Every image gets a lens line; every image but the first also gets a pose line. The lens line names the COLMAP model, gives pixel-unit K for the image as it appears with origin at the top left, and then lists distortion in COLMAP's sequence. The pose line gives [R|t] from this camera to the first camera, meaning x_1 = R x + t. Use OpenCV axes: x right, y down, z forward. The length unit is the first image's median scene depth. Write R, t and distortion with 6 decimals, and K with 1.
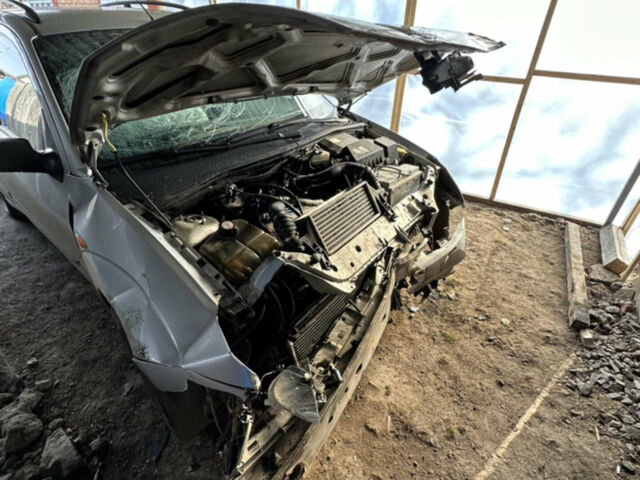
lens RADIAL K [[339.5, 0, 320.0], [0, 339.5, 240.0], [0, 0, 1]] dist [-0.000632, -0.000335]
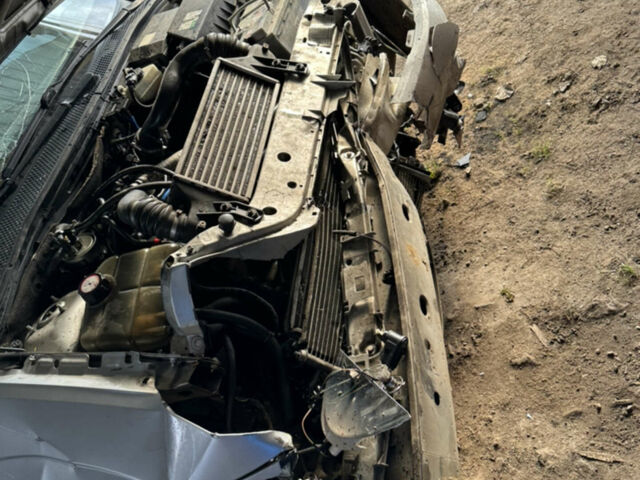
lens RADIAL K [[598.2, 0, 320.0], [0, 598.2, 240.0], [0, 0, 1]] dist [0.133290, -0.287633]
pose [[0.720739, -0.689734, -0.069302, 0.116491], [0.693204, 0.717411, 0.069209, 0.088600], [0.001983, -0.097922, 0.995192, -0.023079]]
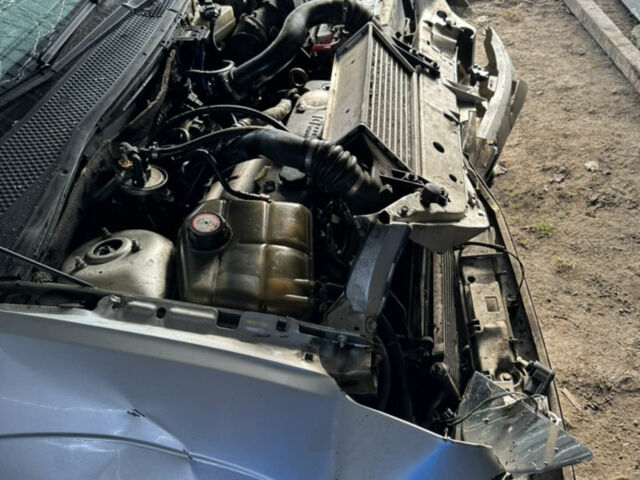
lens RADIAL K [[603.0, 0, 320.0], [0, 603.0, 240.0], [0, 0, 1]] dist [0.041224, -0.075712]
pose [[0.834373, -0.476105, 0.277753, -0.322497], [0.436910, 0.878480, 0.193347, -0.095216], [-0.336054, -0.039971, 0.940994, 0.171495]]
